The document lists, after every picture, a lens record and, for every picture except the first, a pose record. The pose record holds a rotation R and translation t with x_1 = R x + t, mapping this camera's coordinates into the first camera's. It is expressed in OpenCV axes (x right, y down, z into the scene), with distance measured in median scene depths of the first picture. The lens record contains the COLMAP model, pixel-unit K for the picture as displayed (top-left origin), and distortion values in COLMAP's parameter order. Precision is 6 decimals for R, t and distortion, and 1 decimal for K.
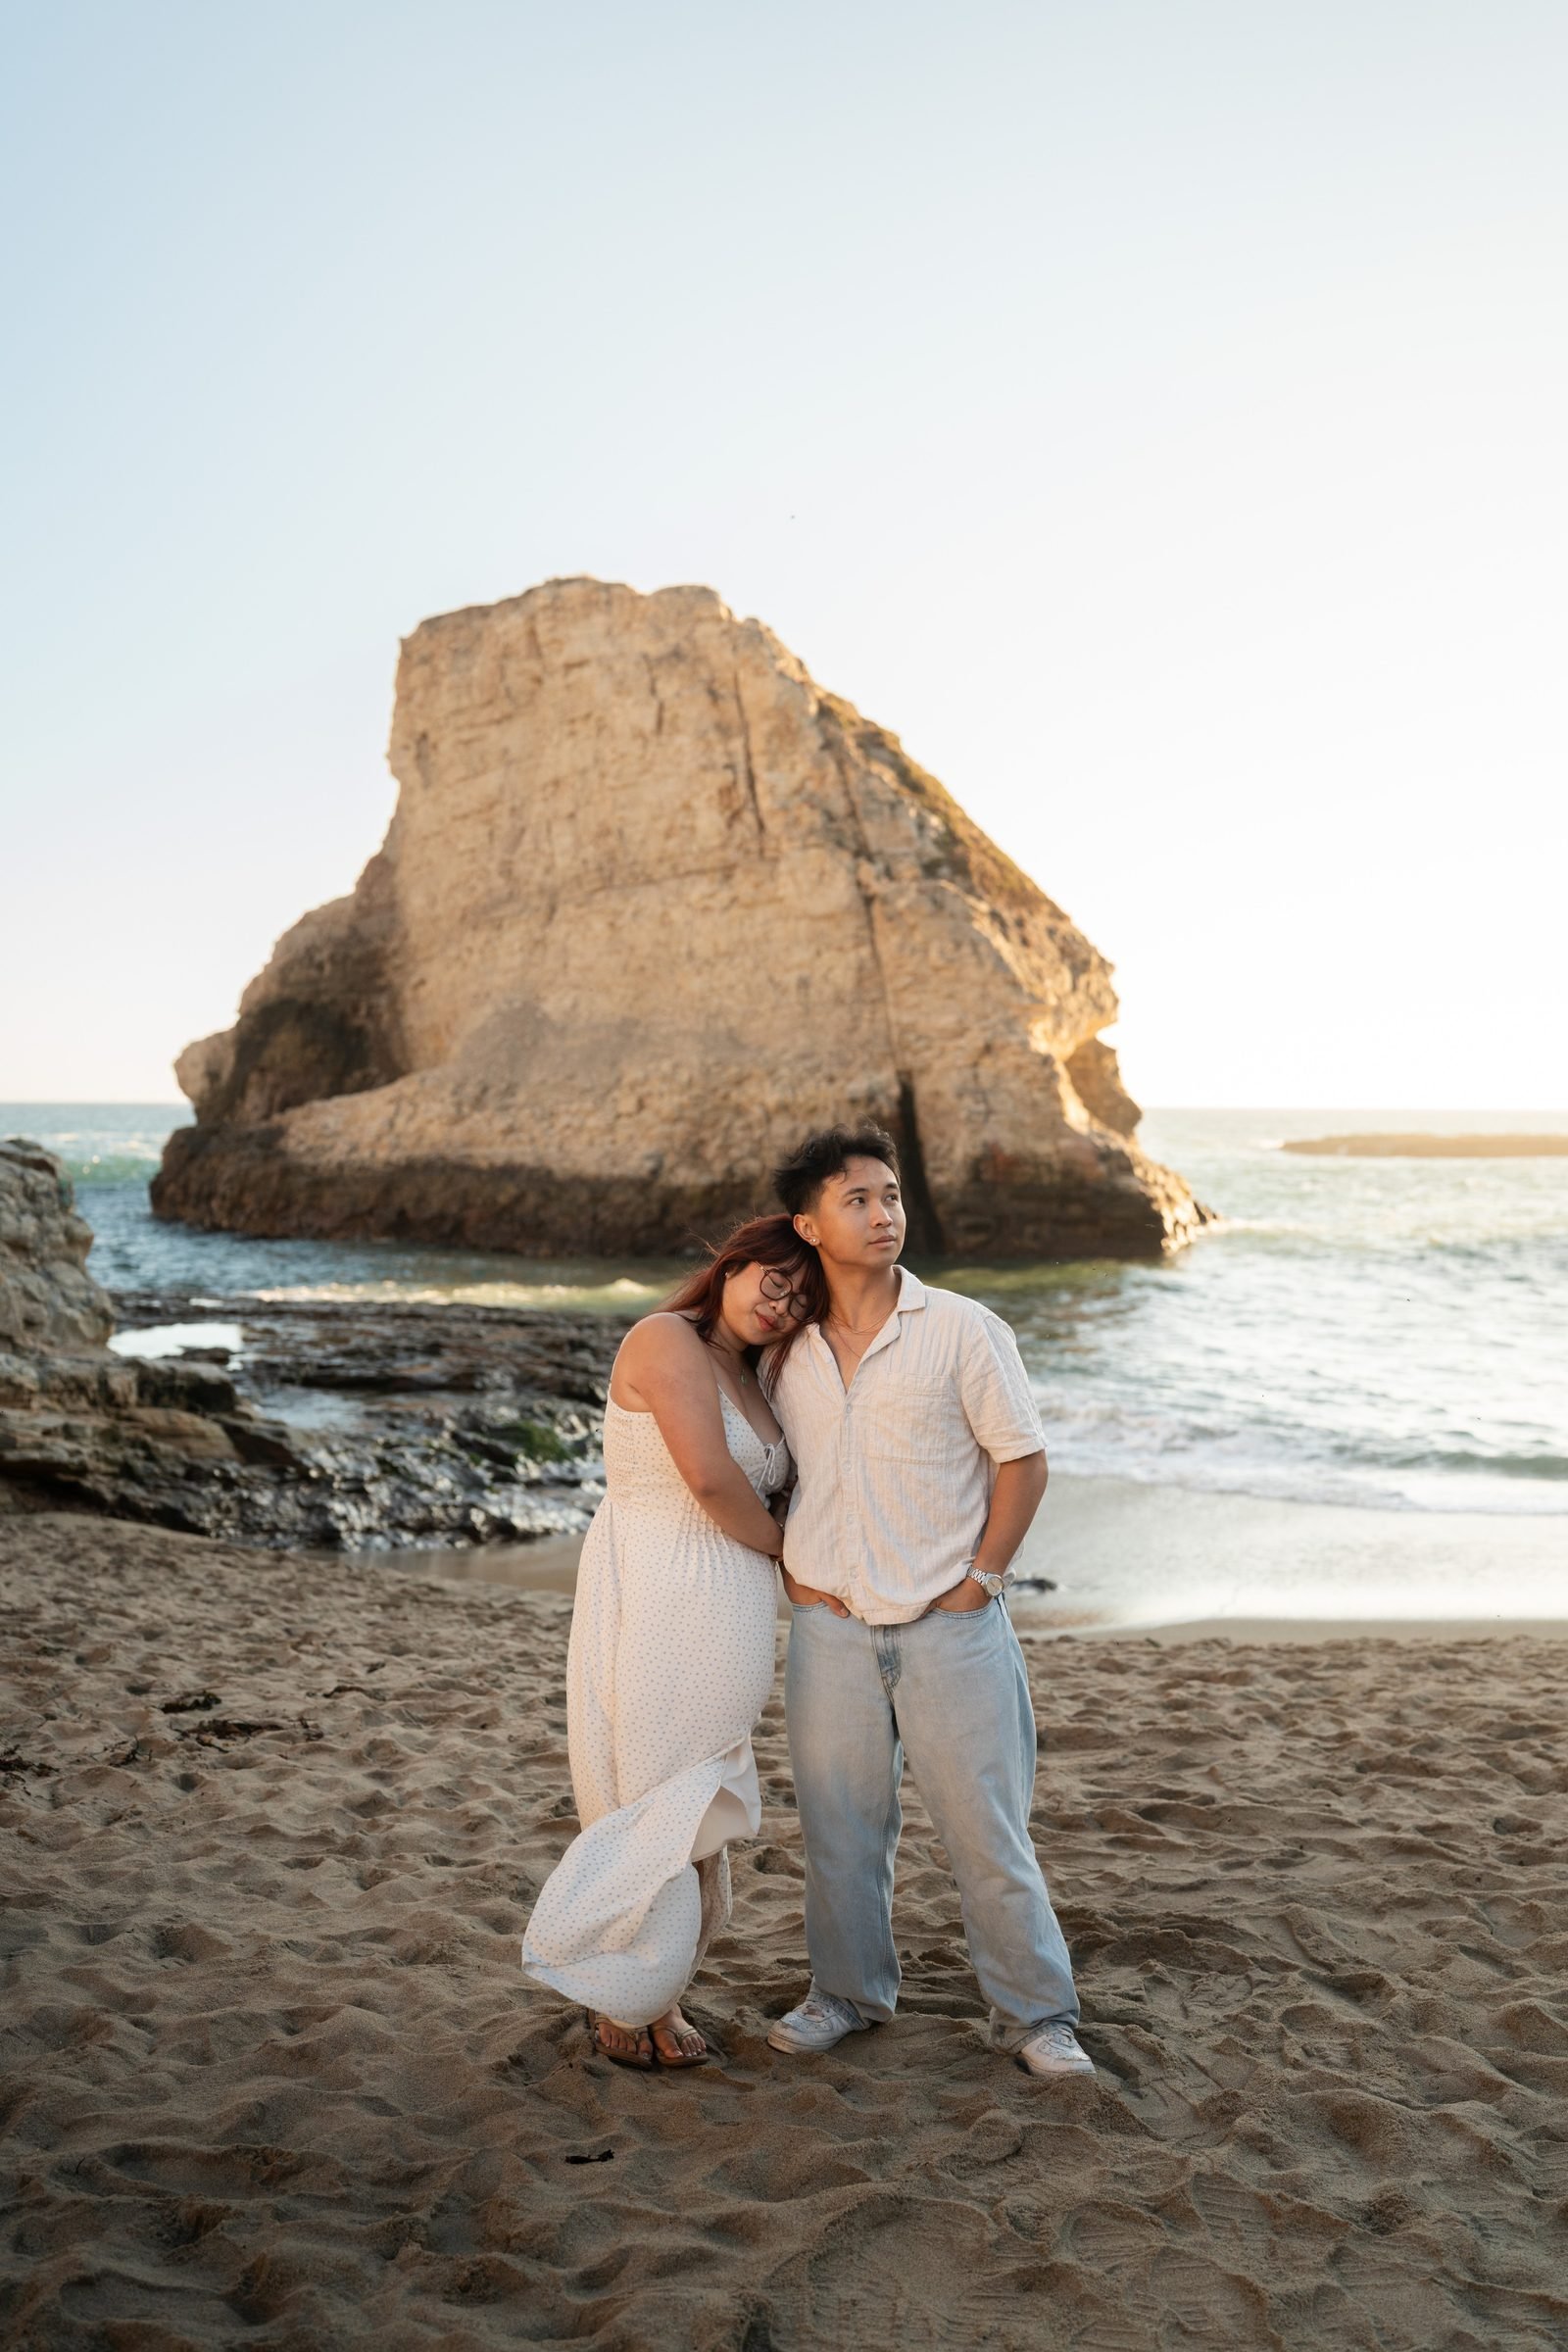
lens RADIAL K [[2368.7, 0, 784.0], [0, 2368.7, 1176.0], [0, 0, 1]] dist [-0.011895, -0.118758]
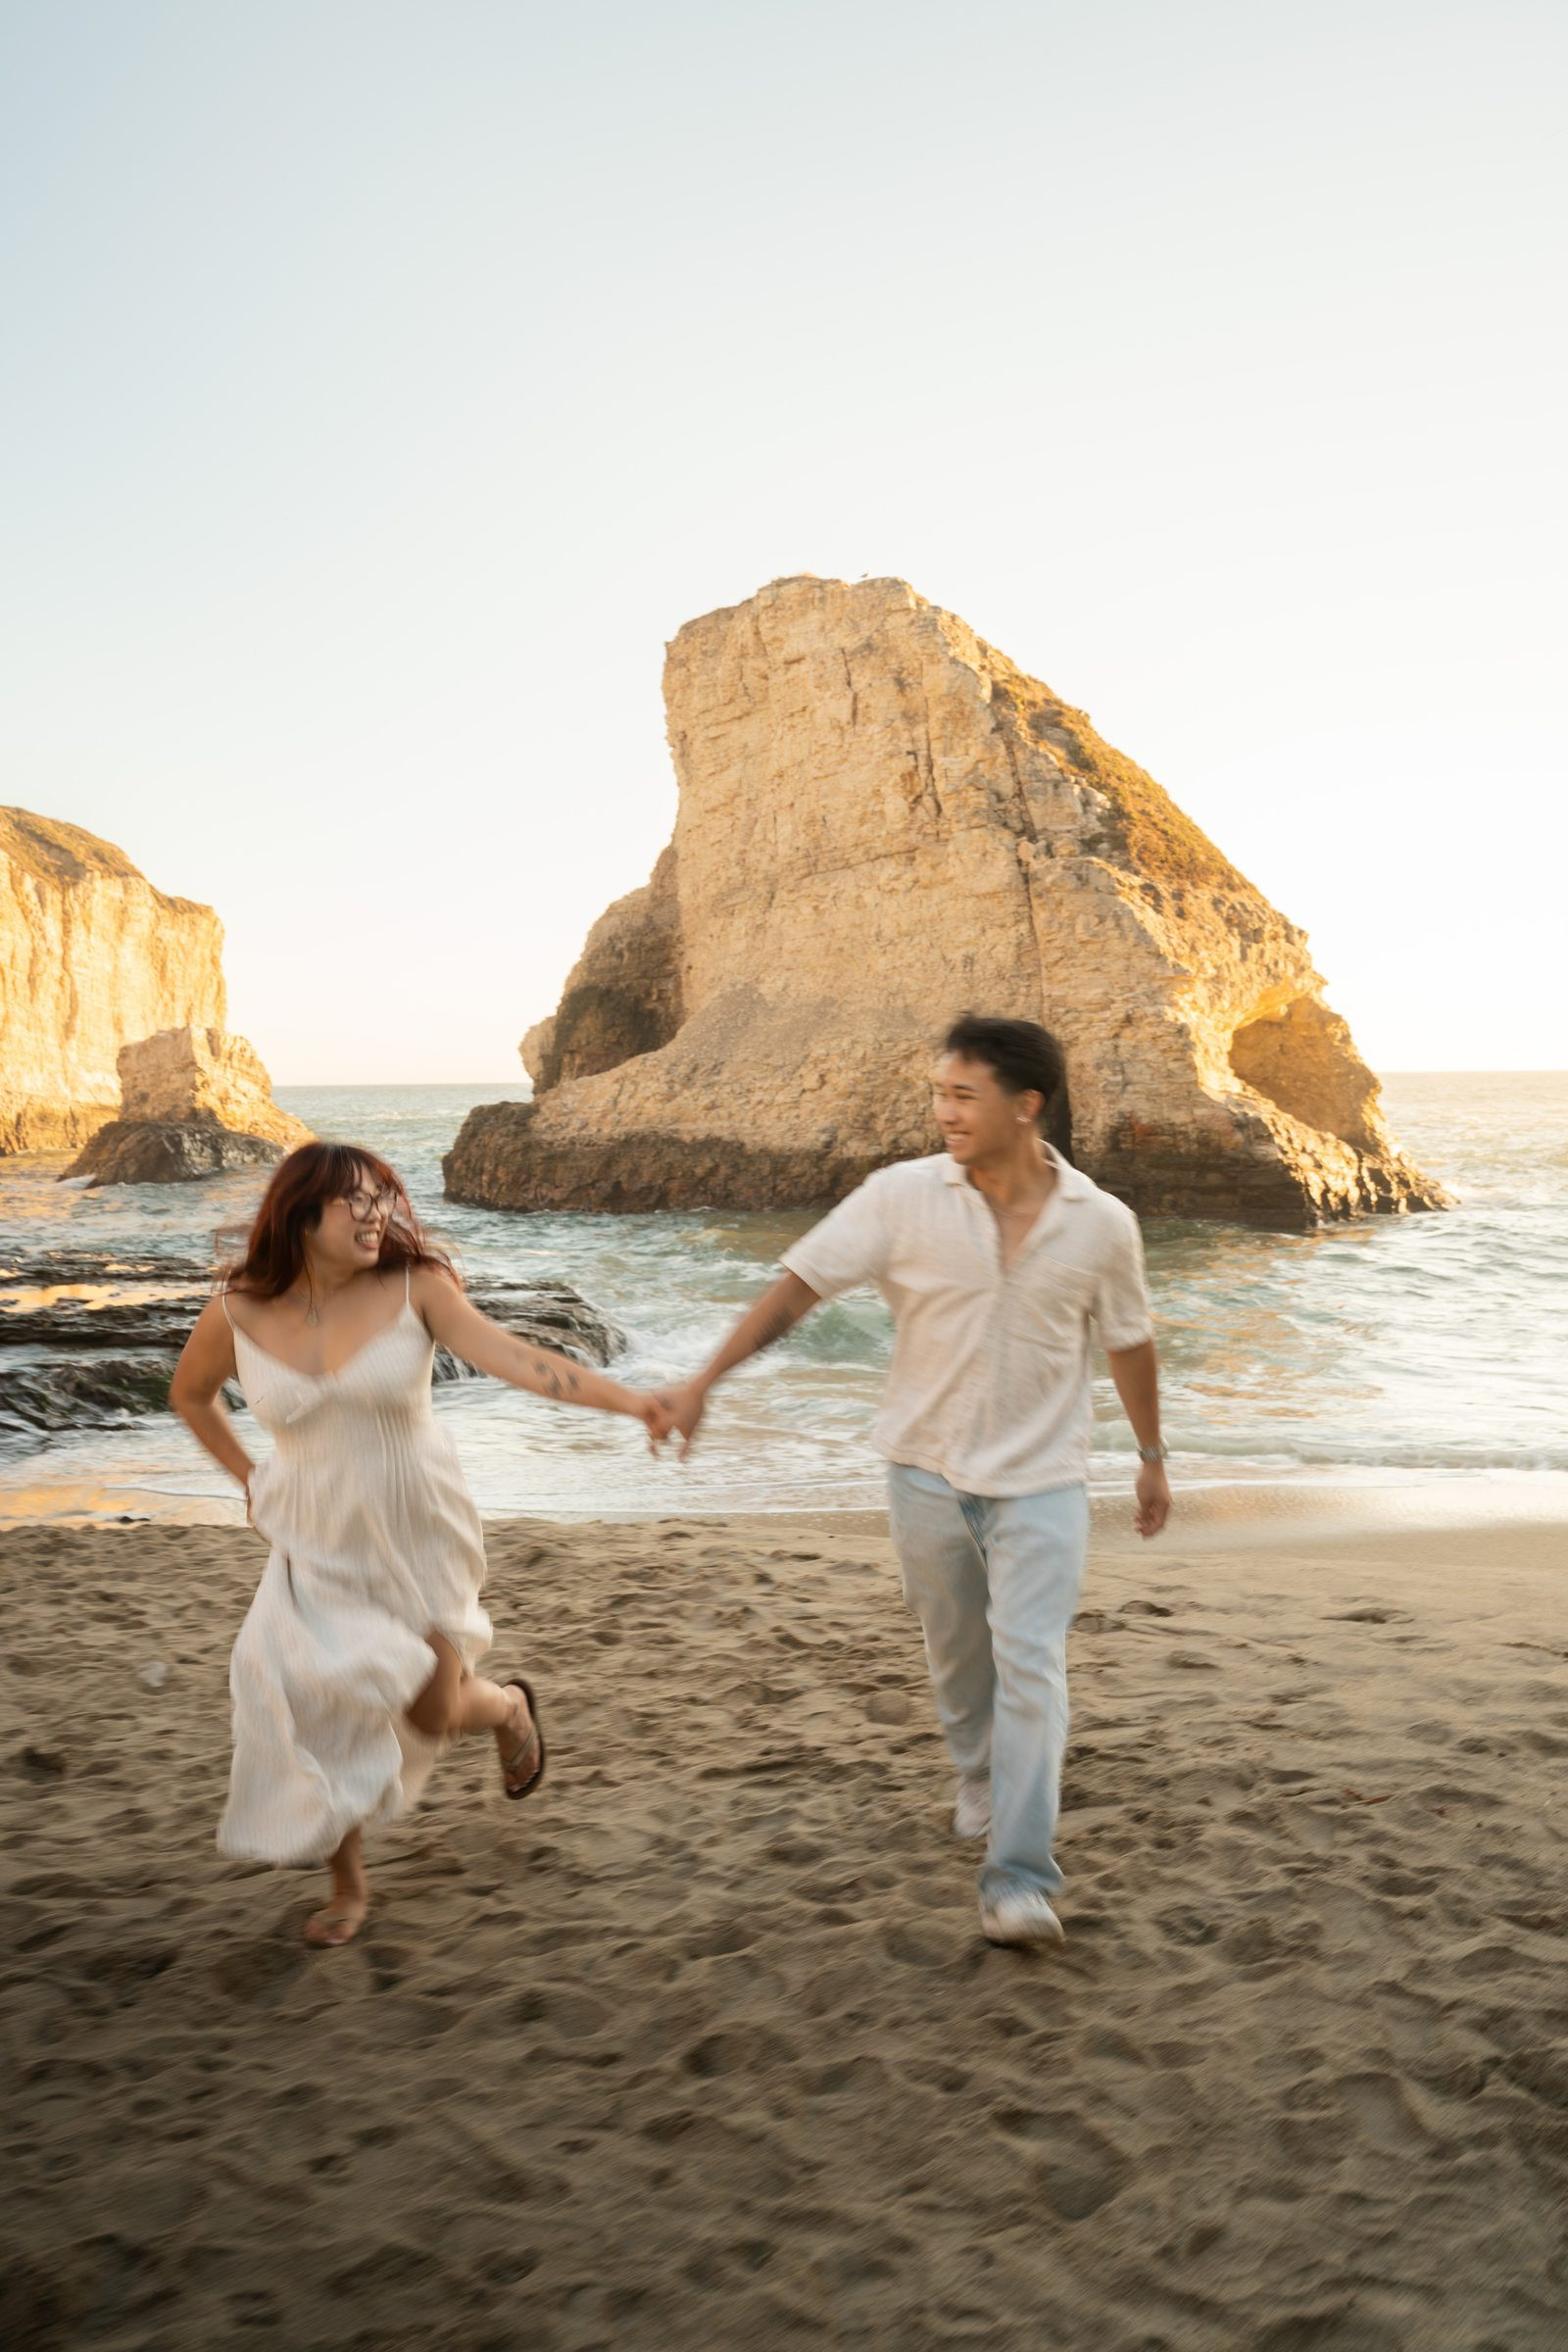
lens RADIAL K [[2296.6, 0, 774.8], [0, 2296.6, 1183.3], [0, 0, 1]] dist [-0.017069, -0.004771]
pose [[0.975711, -0.006495, -0.218965, 0.140045], [0.009990, 0.999840, 0.014858, 0.000146], [0.218833, -0.016685, 0.975620, 0.002955]]
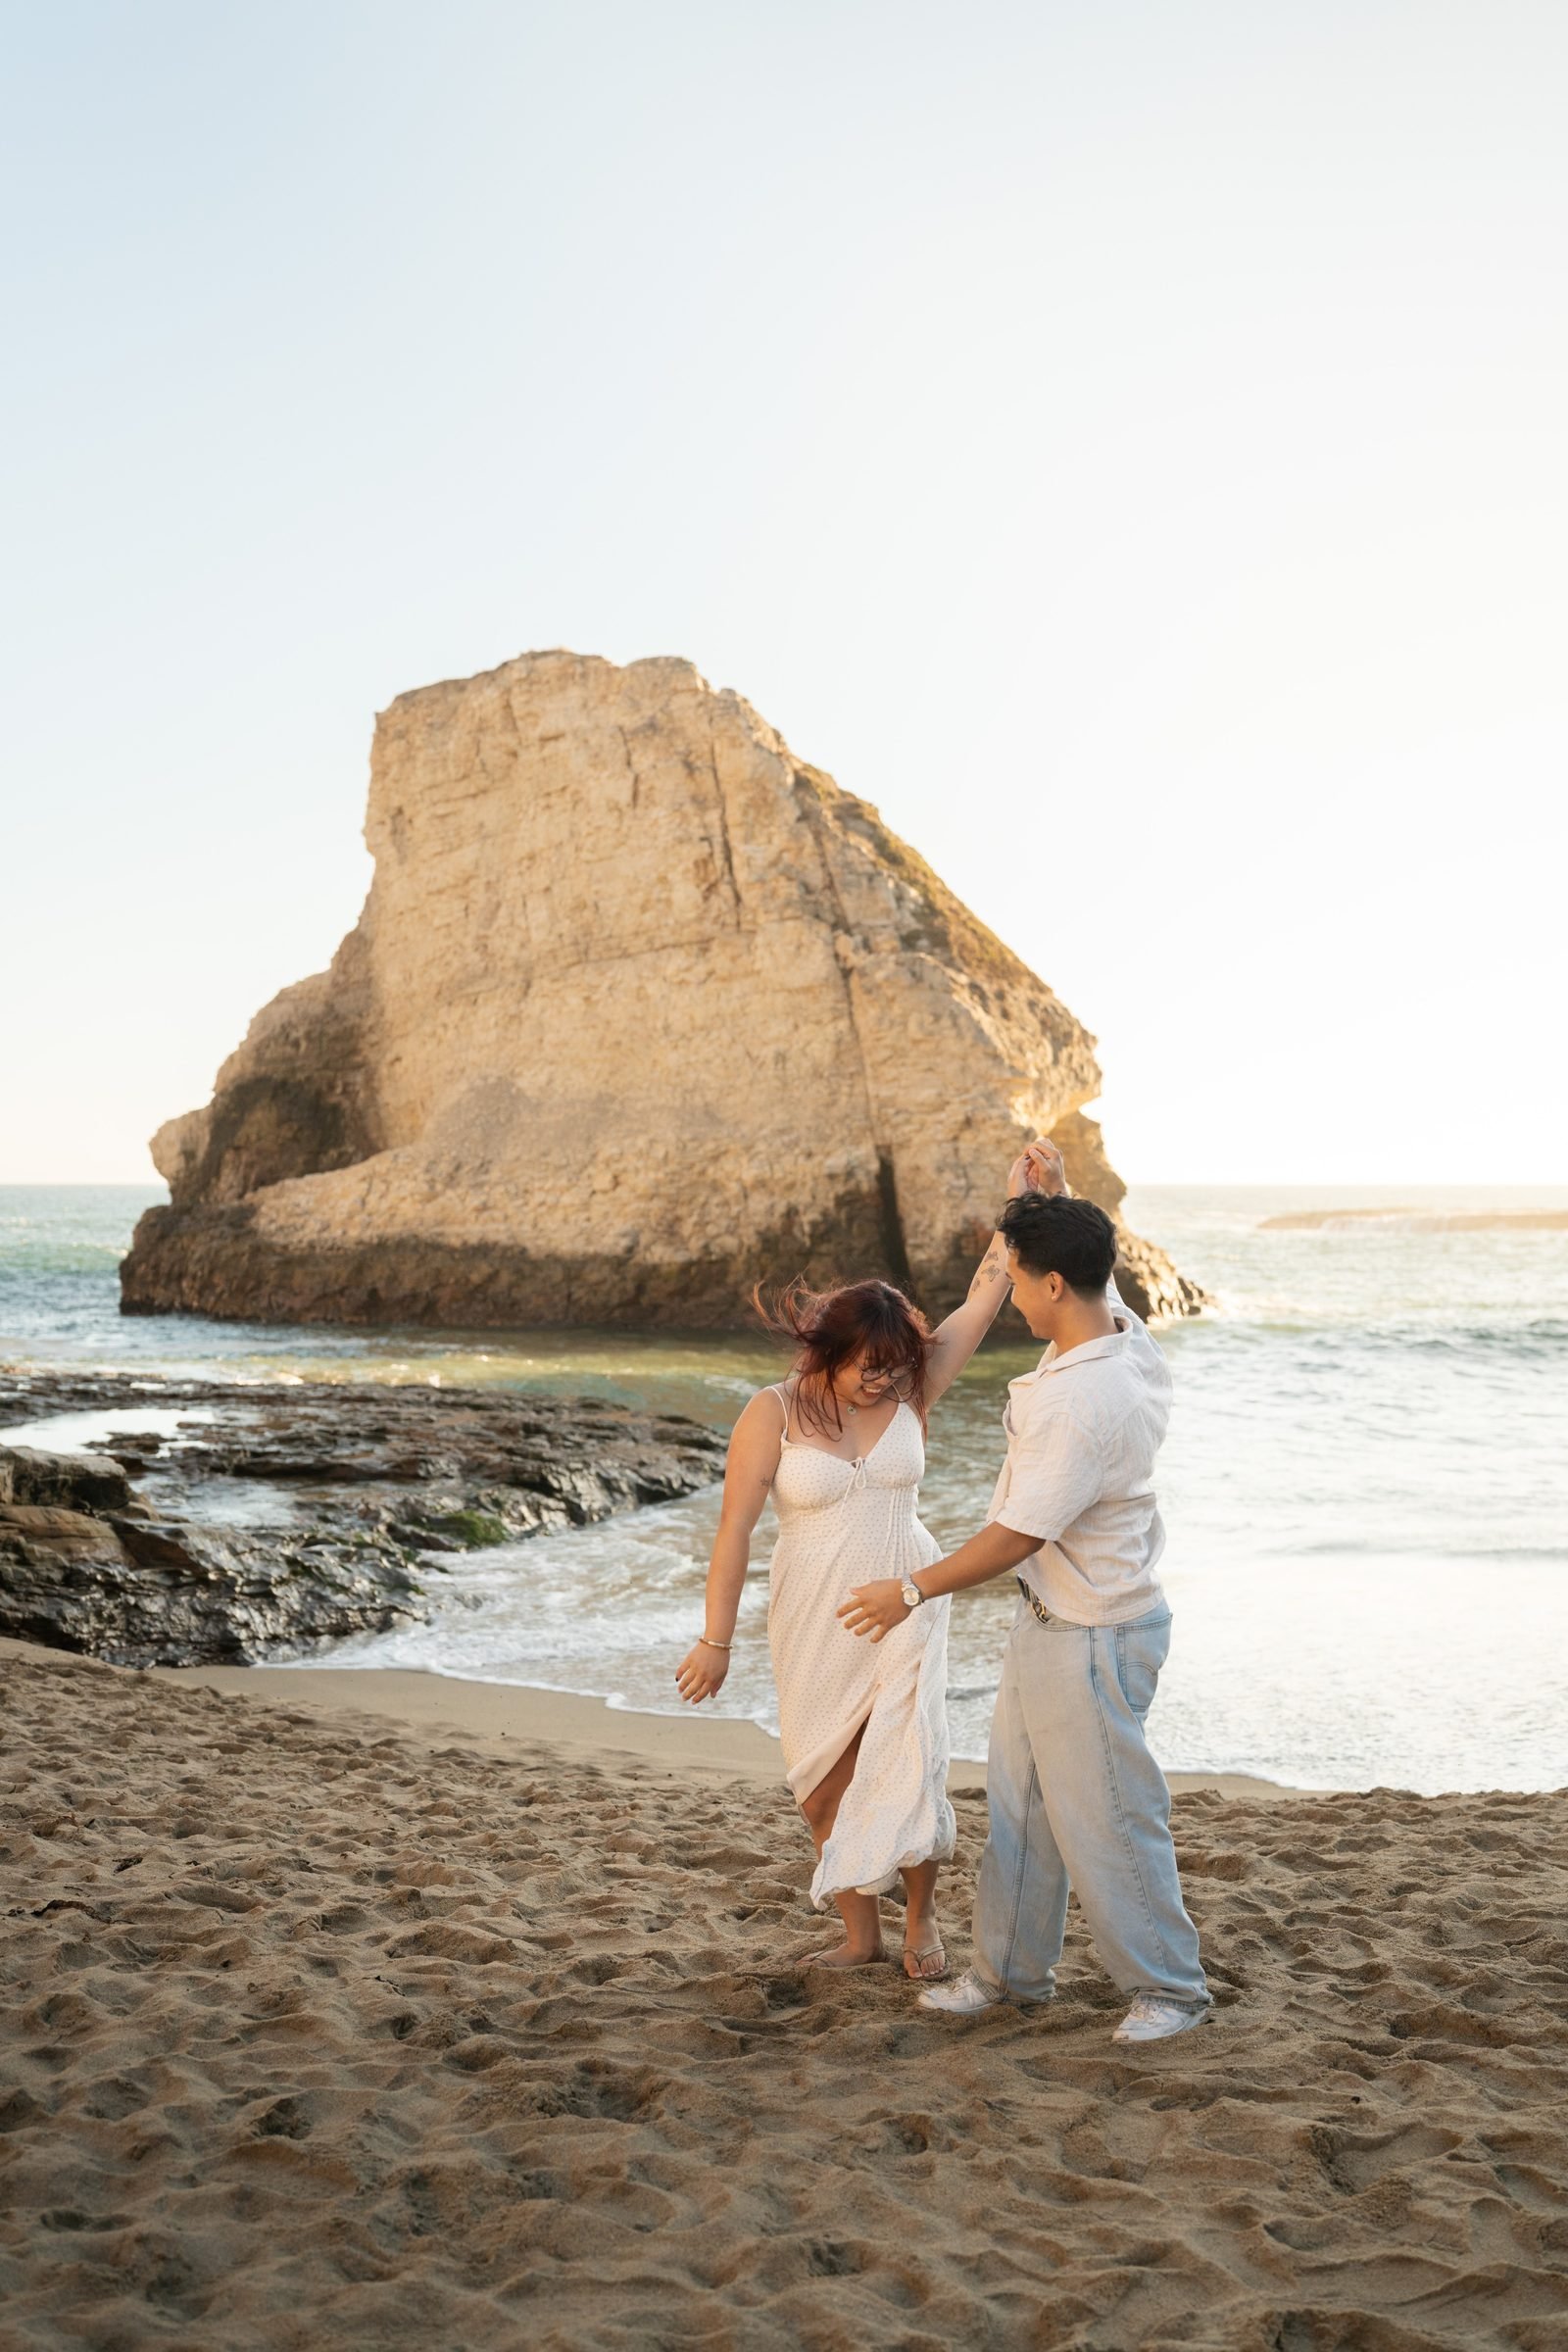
lens RADIAL K [[2360.0, 0, 784.0], [0, 2360.0, 1176.0], [0, 0, 1]] dist [-0.009836, -0.109355]
pose [[0.999978, -0.003908, 0.005320, 0.003972], [0.004083, 0.999435, -0.033352, 0.000687], [-0.005187, 0.033373, 0.999430, 0.020669]]
